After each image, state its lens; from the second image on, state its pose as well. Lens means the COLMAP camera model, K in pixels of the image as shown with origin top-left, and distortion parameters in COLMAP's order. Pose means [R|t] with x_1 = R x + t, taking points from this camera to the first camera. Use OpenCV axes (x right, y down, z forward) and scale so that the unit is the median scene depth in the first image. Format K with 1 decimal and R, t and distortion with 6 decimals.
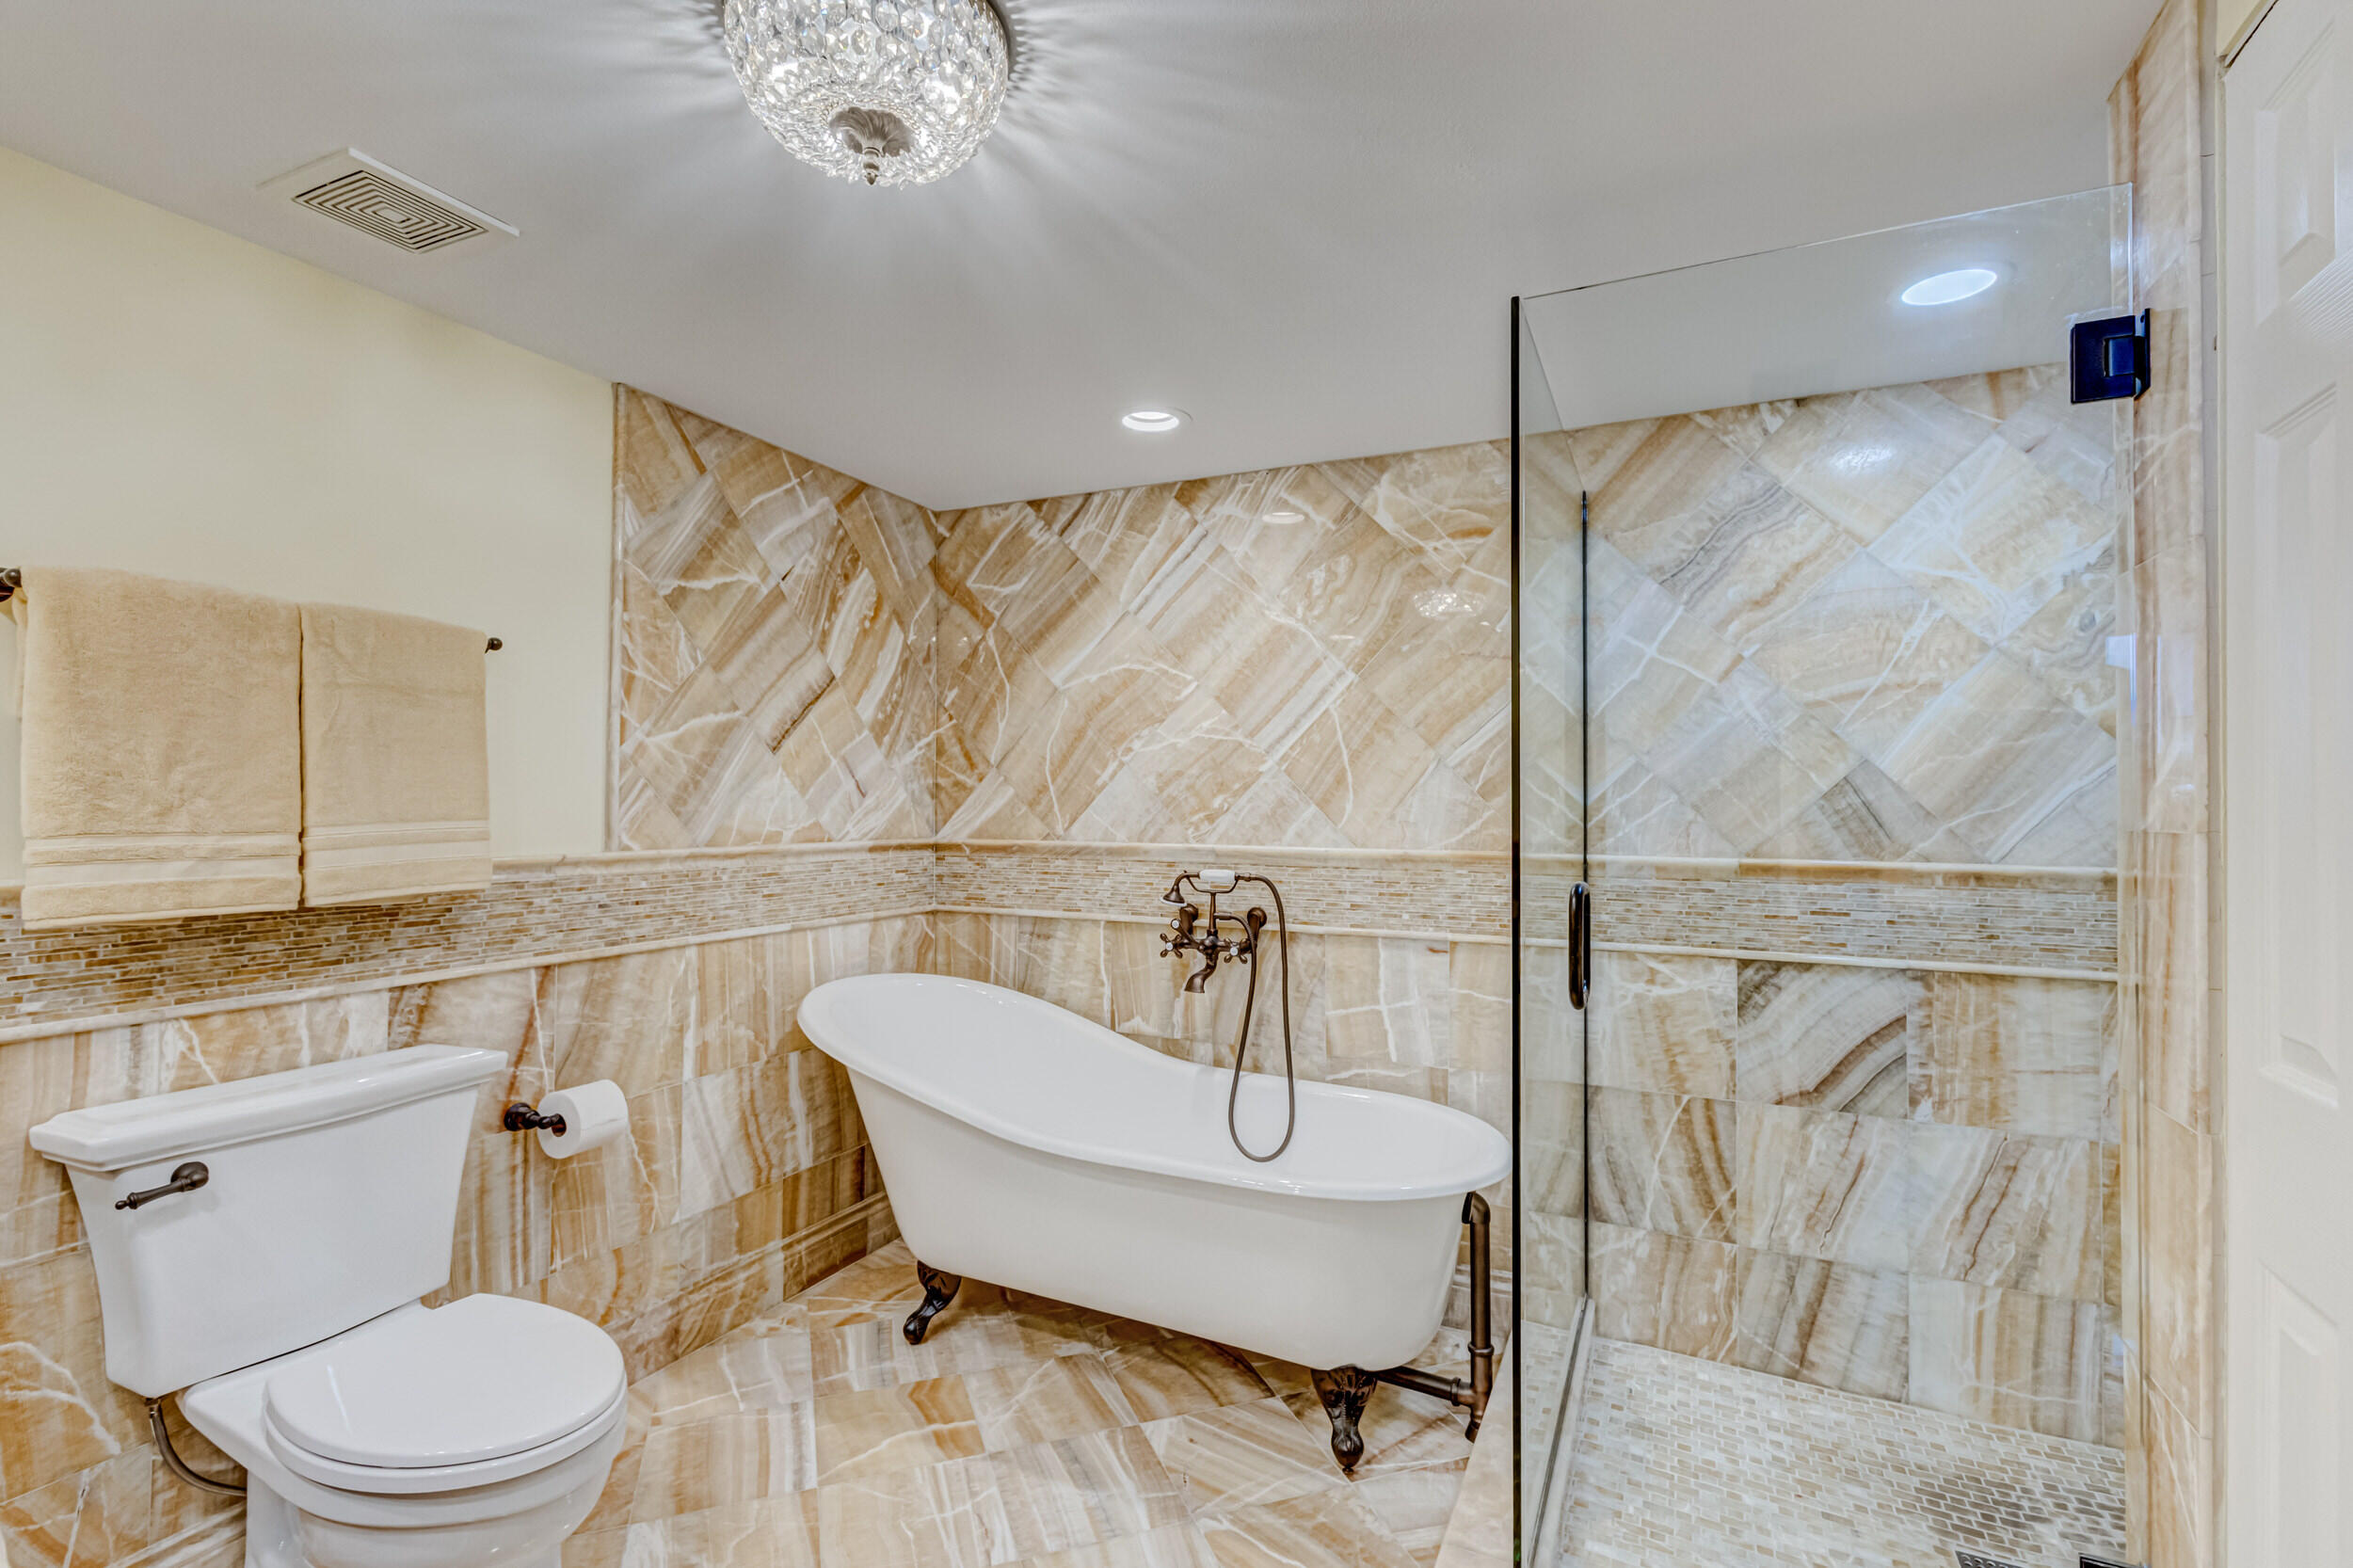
lens RADIAL K [[1098.7, 0, 1155.8], [0, 1098.7, 783.7], [0, 0, 1]] dist [0.010835, -0.002967]
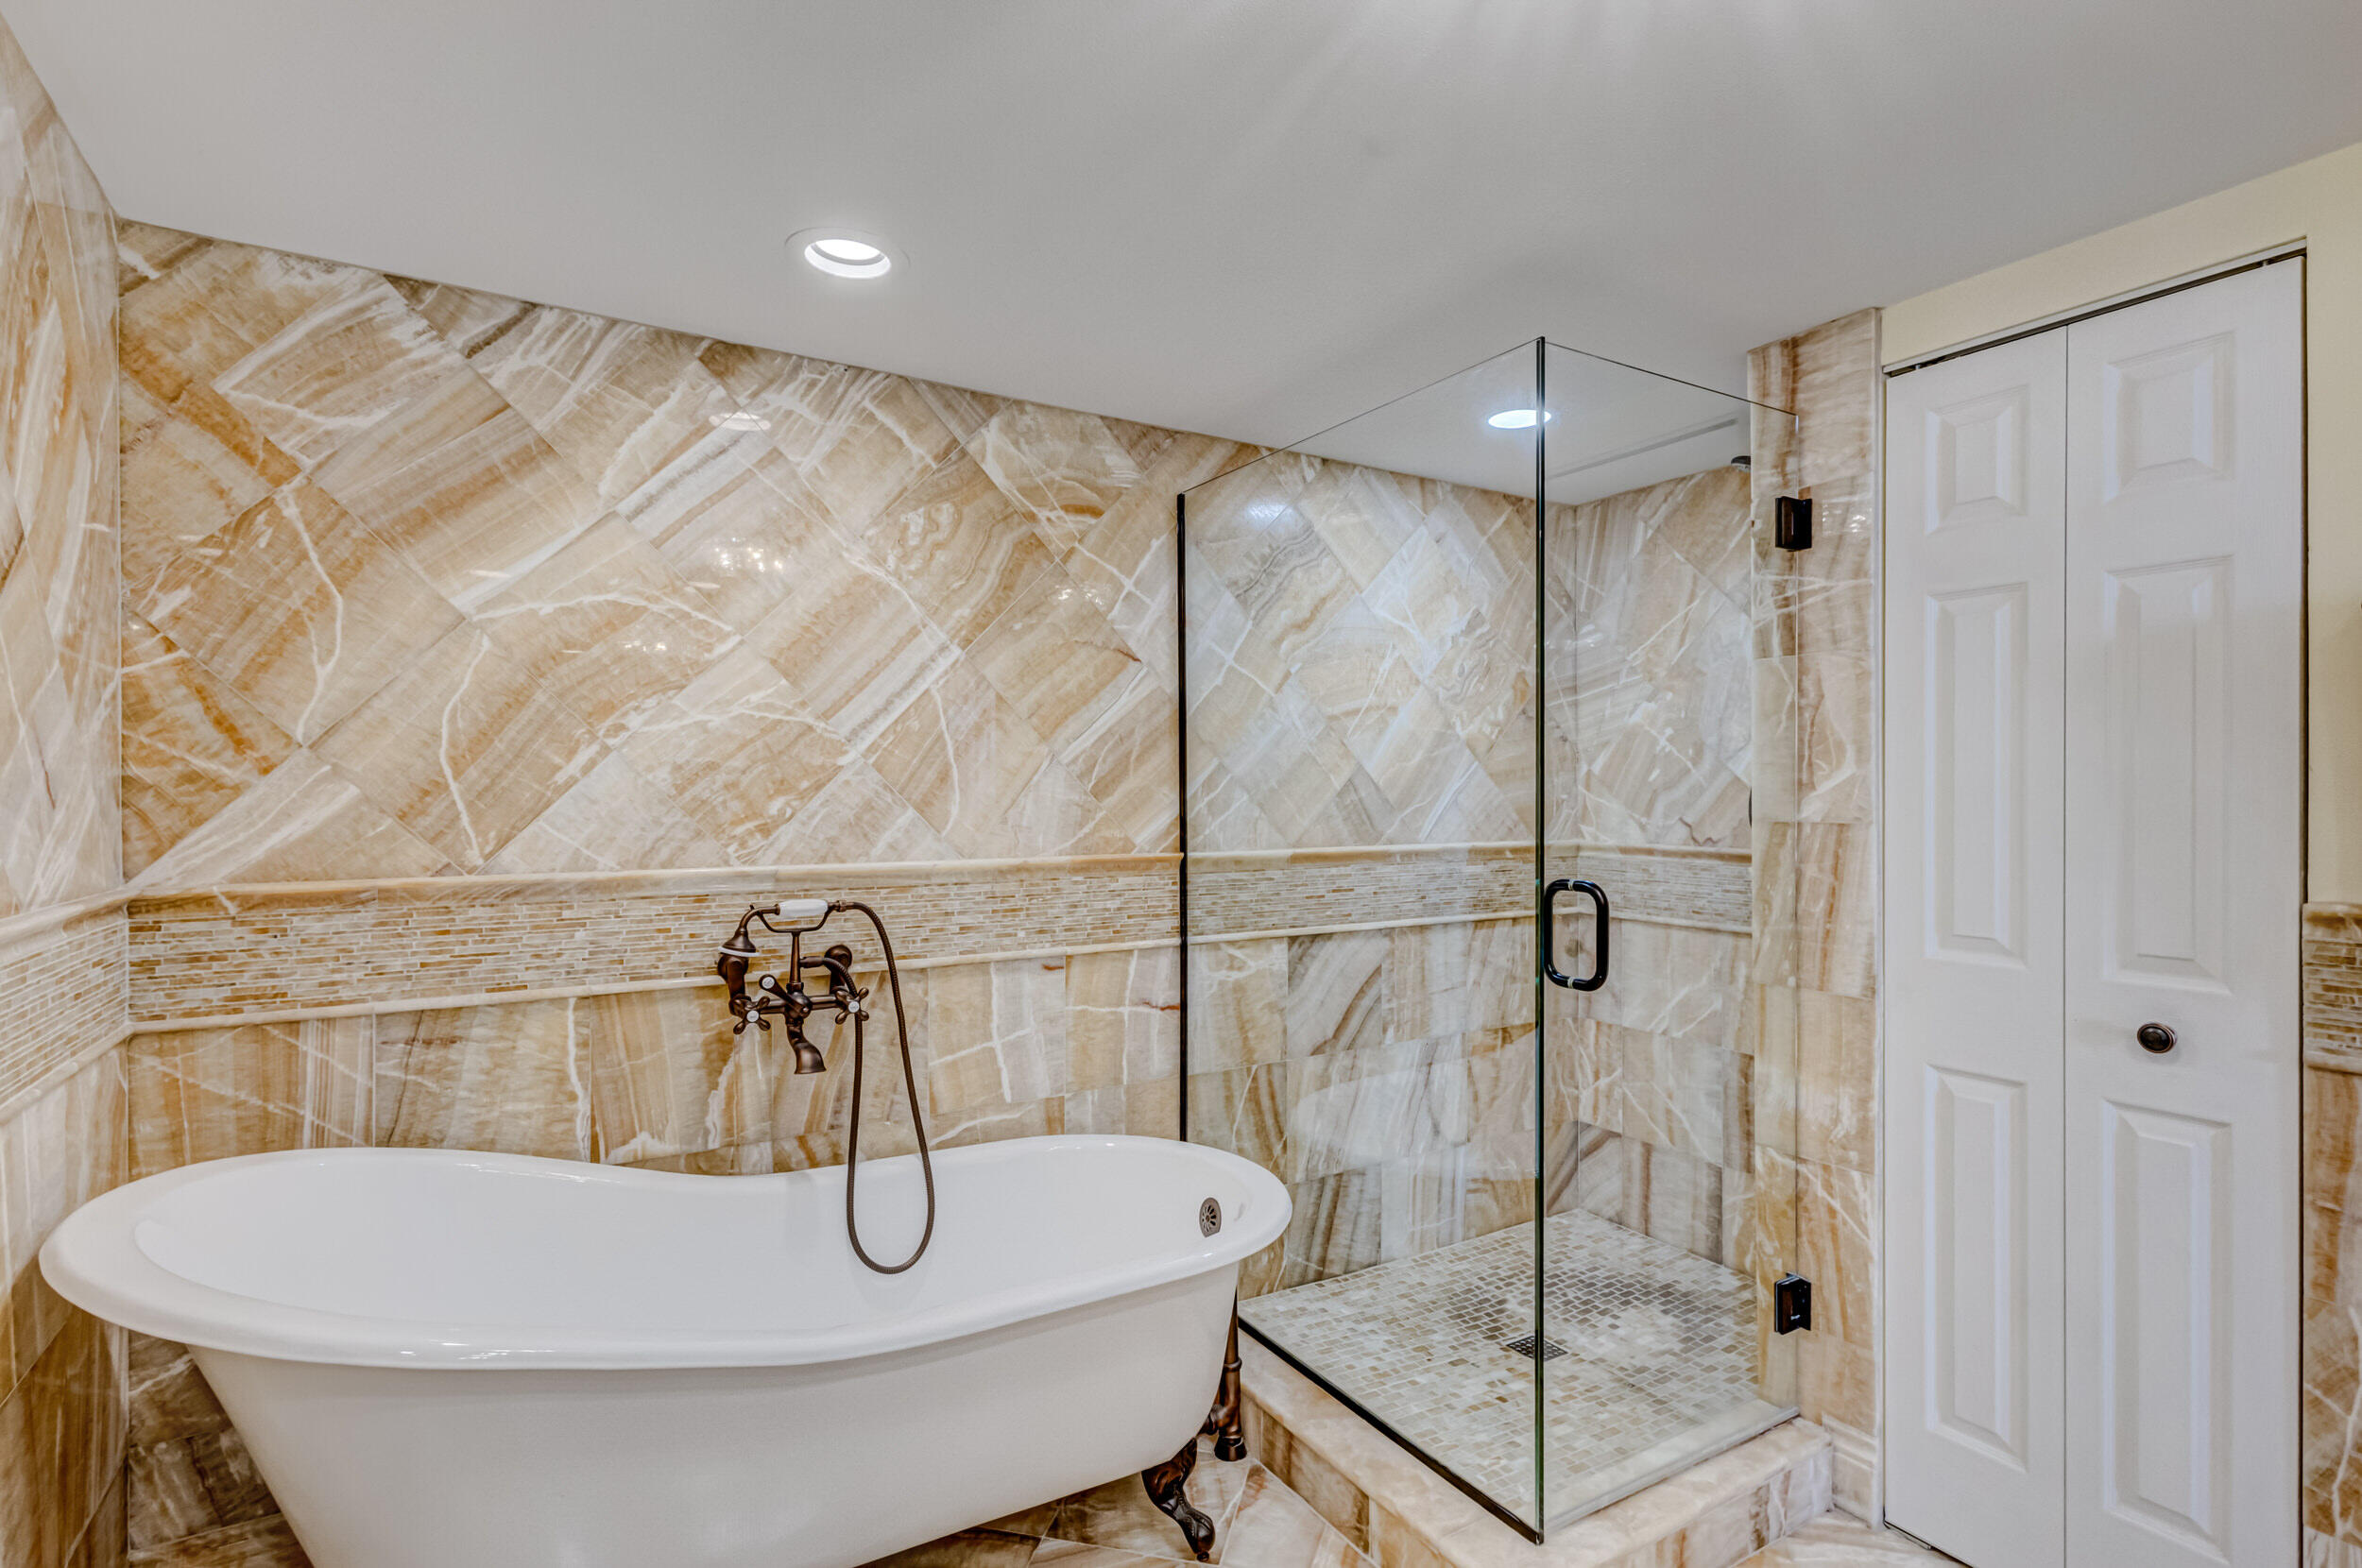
lens RADIAL K [[1140.4, 0, 1183.0], [0, 1140.4, 793.5], [0, 0, 1]] dist [0.009541, -0.000674]
pose [[0.538494, -0.009719, 0.842573, -0.456545], [-0.011315, 0.999760, 0.018763, -0.009359], [-0.842553, -0.019638, 0.538255, 0.393940]]
